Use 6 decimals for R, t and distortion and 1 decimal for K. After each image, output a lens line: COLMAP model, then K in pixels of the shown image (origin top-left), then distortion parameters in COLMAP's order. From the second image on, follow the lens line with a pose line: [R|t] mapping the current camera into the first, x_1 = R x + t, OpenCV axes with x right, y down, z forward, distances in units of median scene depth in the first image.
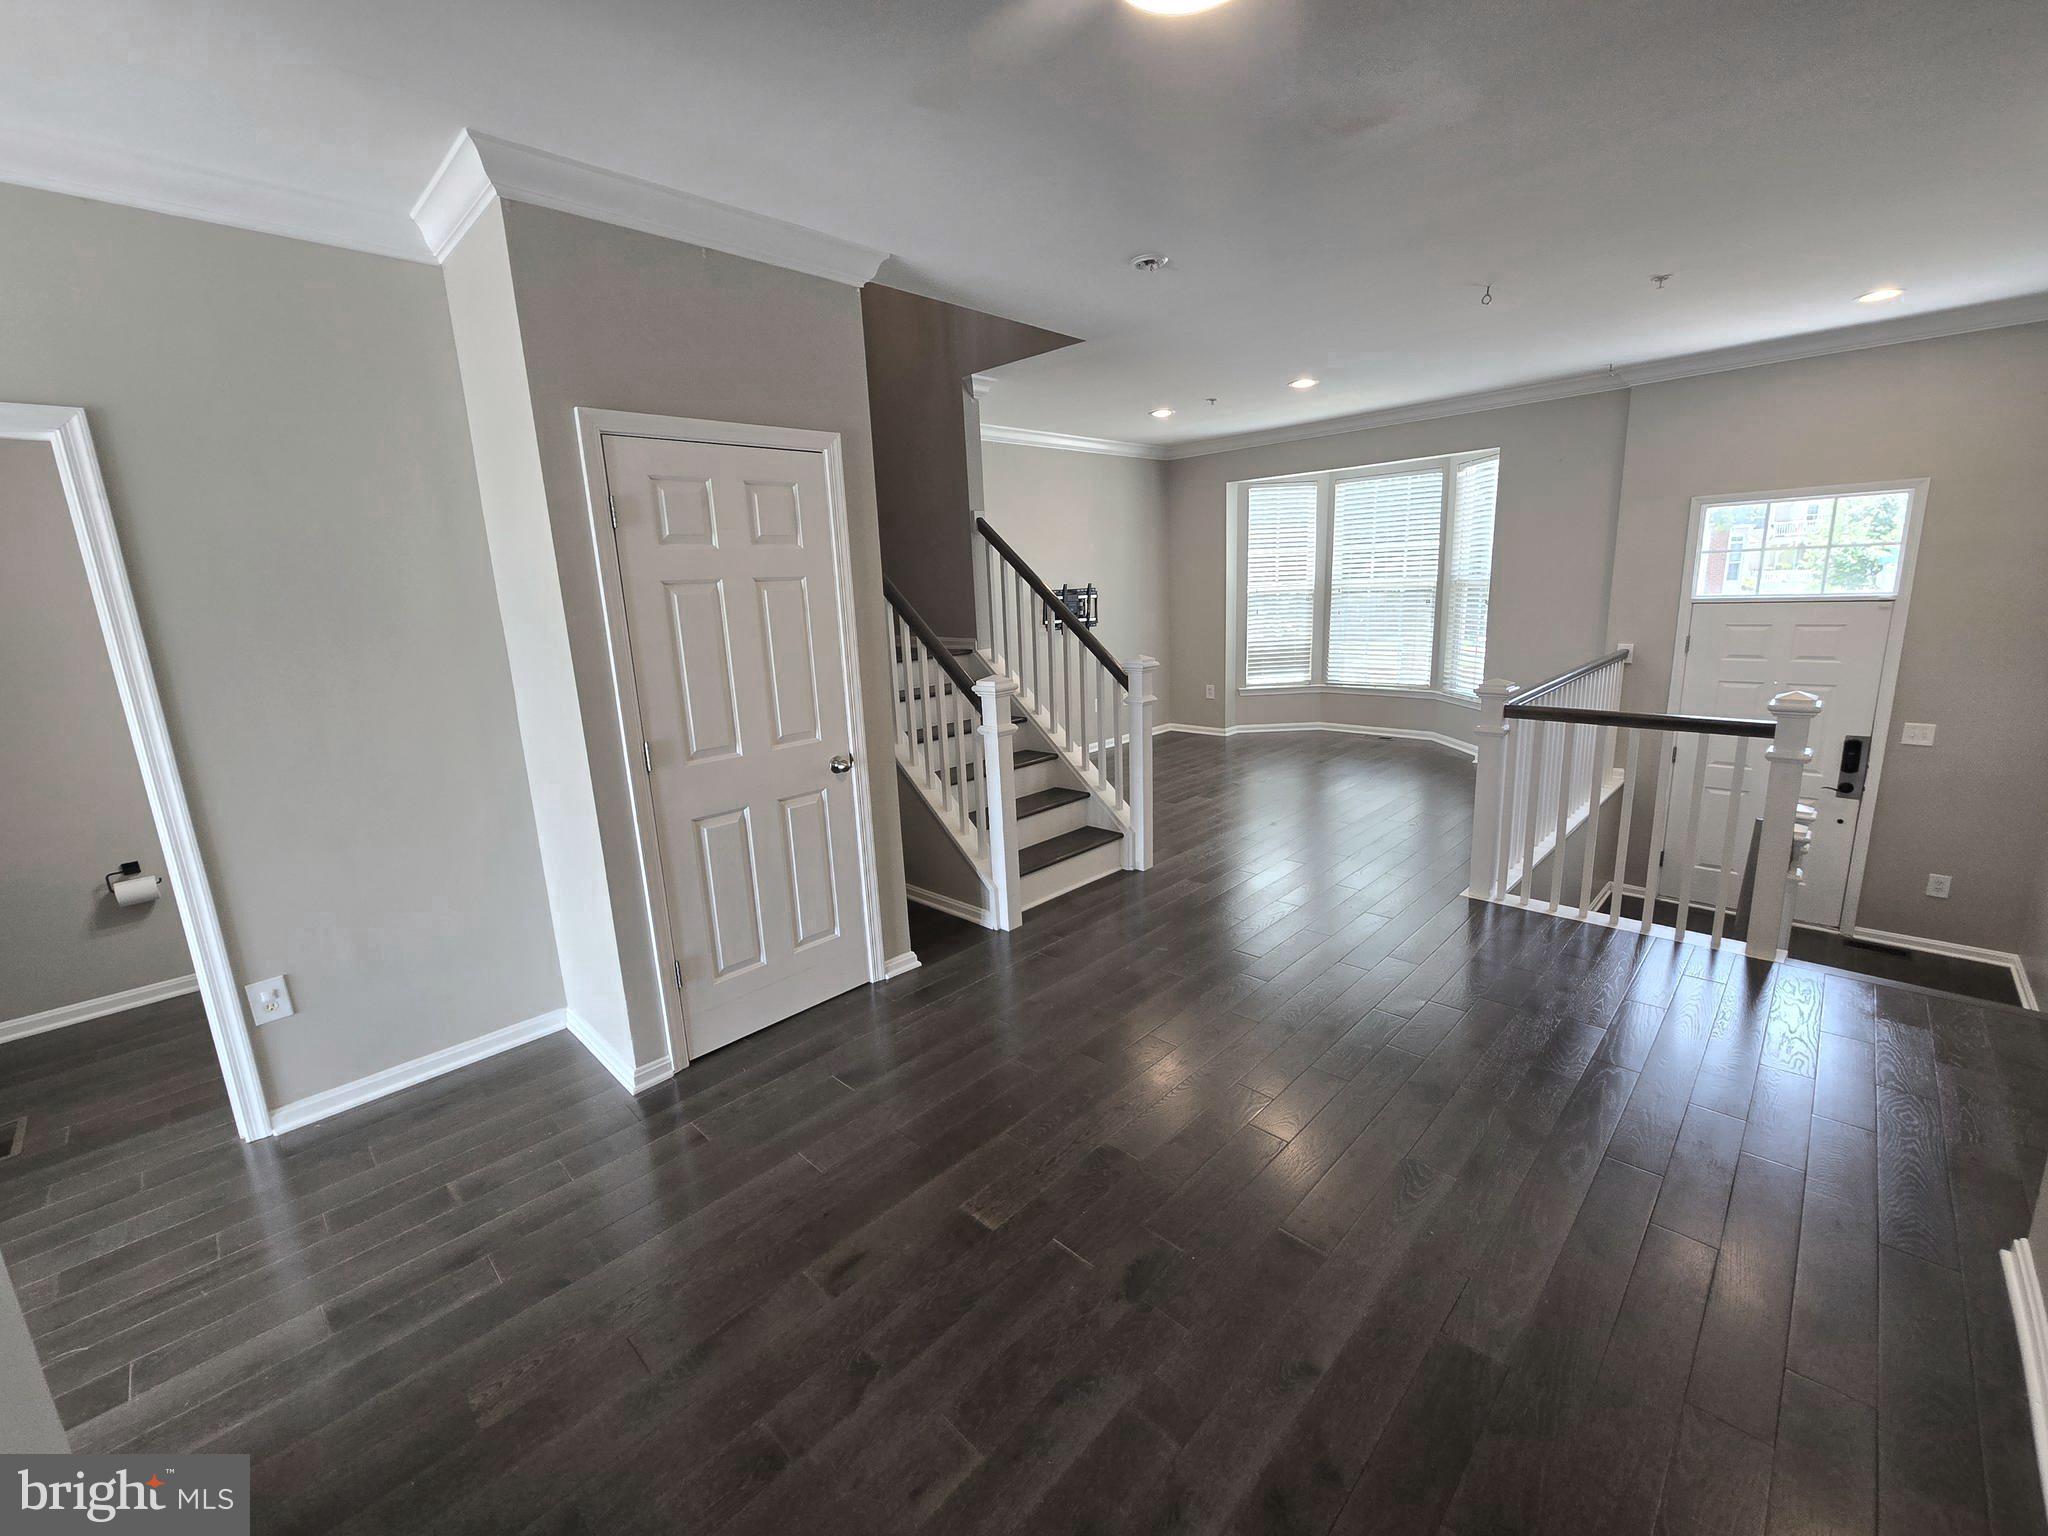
lens RADIAL K [[841.4, 0, 1017.9], [0, 841.4, 762.6], [0, 0, 1]] dist [-0.001143, -0.000219]
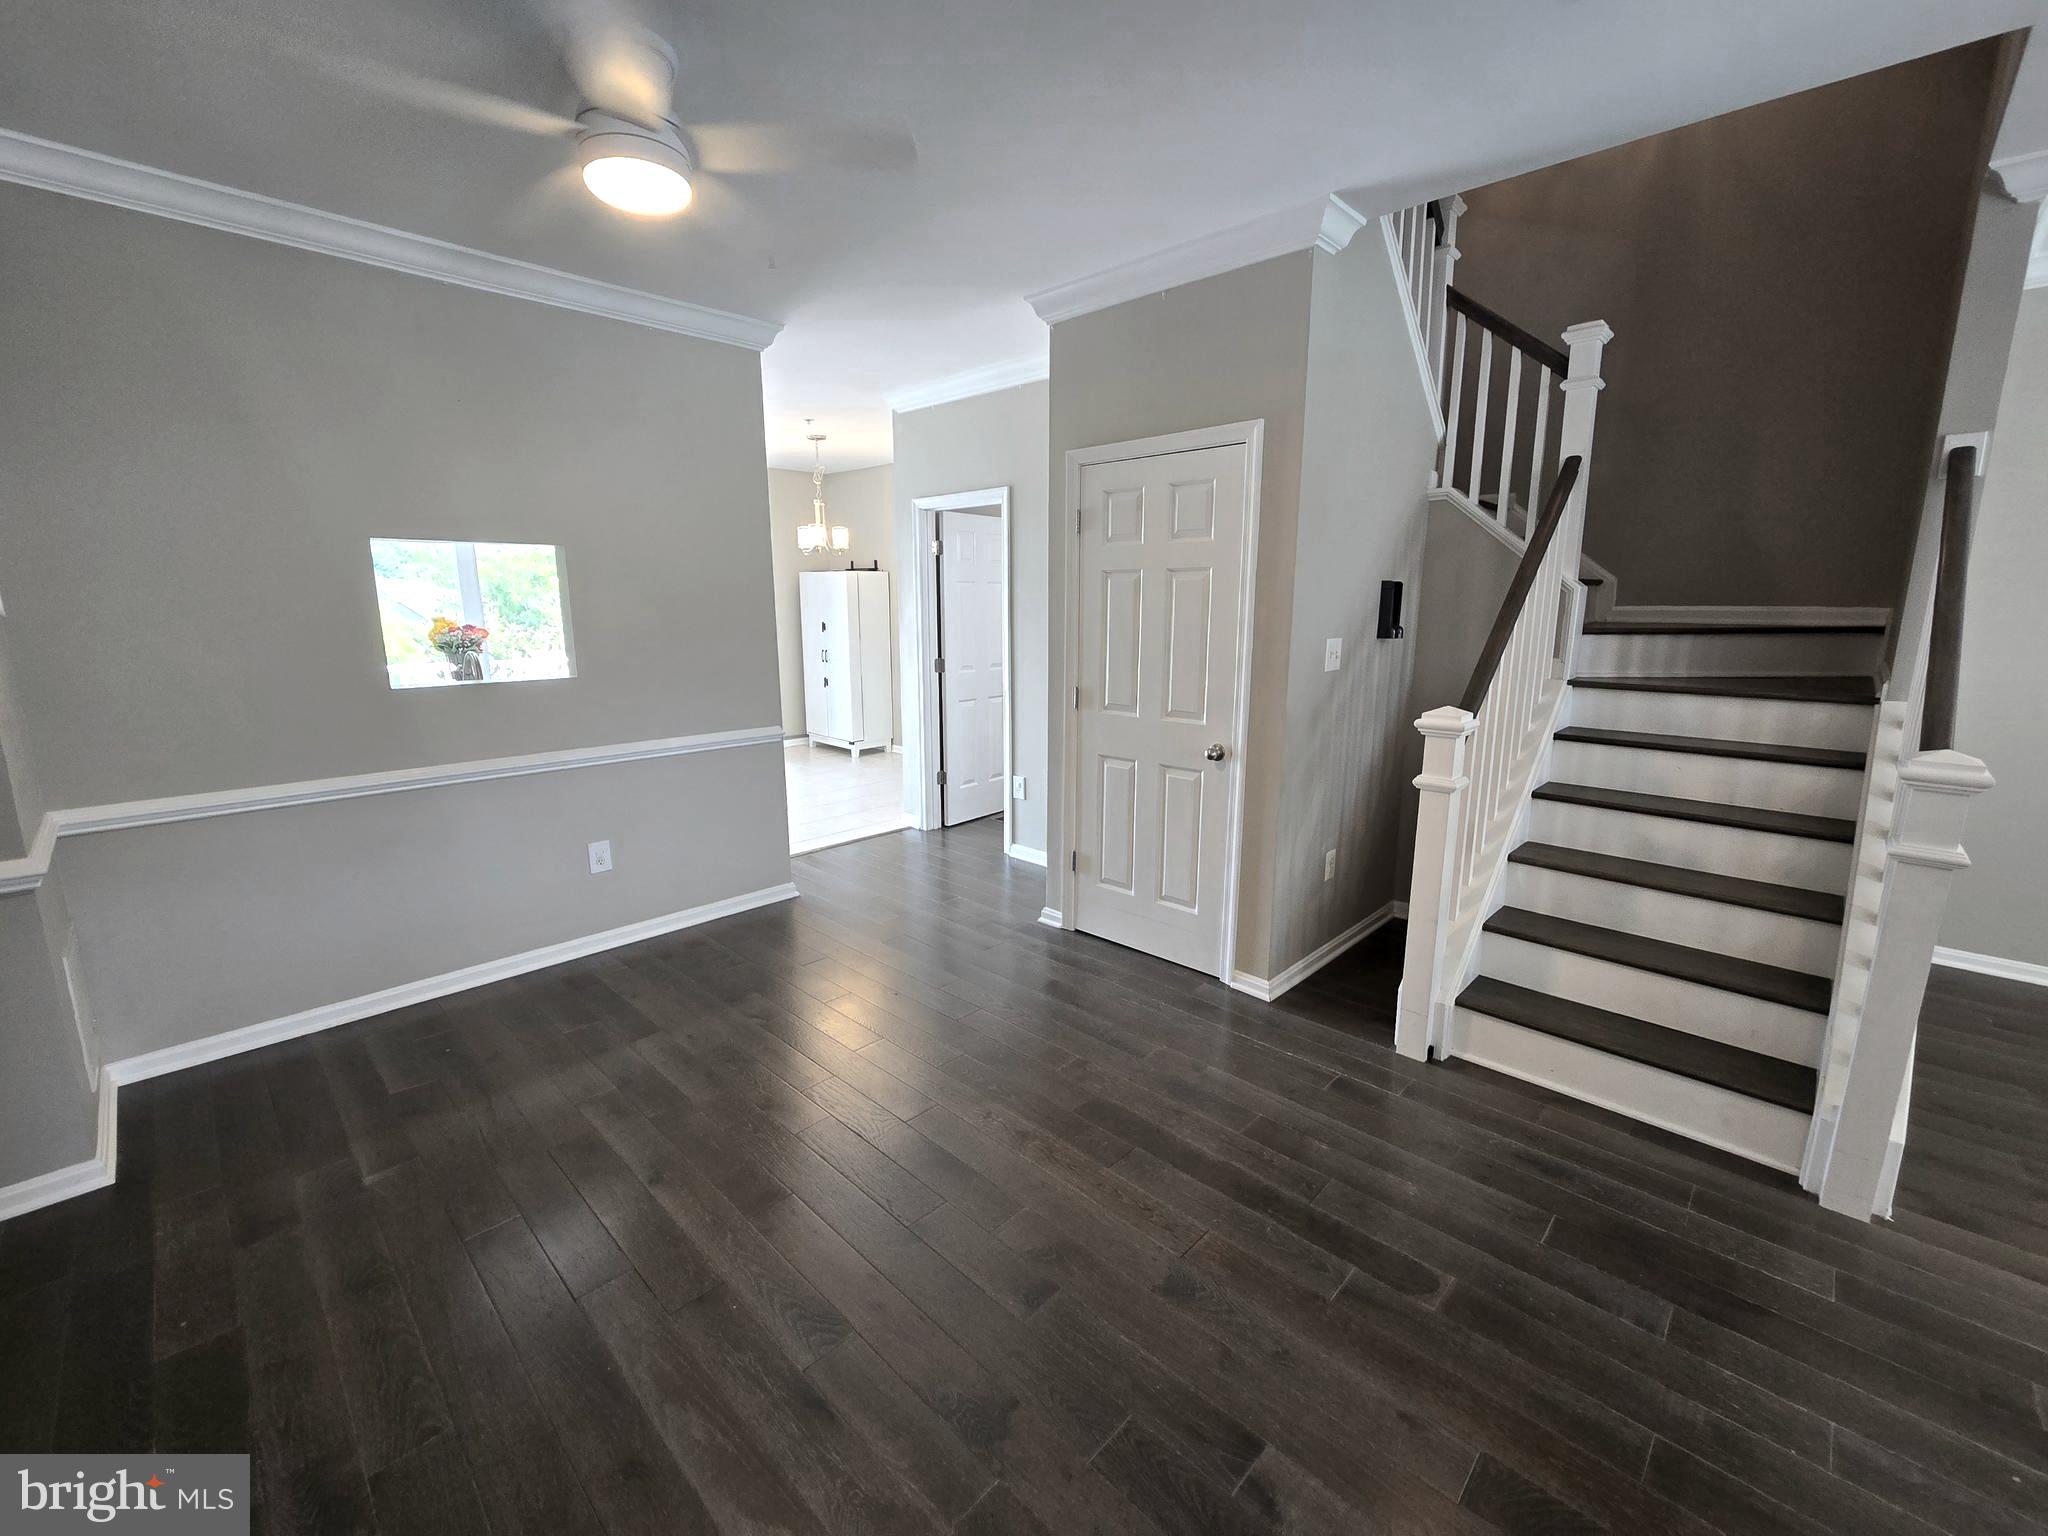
lens RADIAL K [[841.4, 0, 1015.7], [0, 841.4, 764.9], [0, 0, 1]] dist [-0.001143, -0.000219]
pose [[0.008116, 0.242428, -0.970135, 0.825429], [-0.204894, 0.949986, 0.235679, -0.185226], [0.978750, 0.196863, 0.057382, 0.753934]]
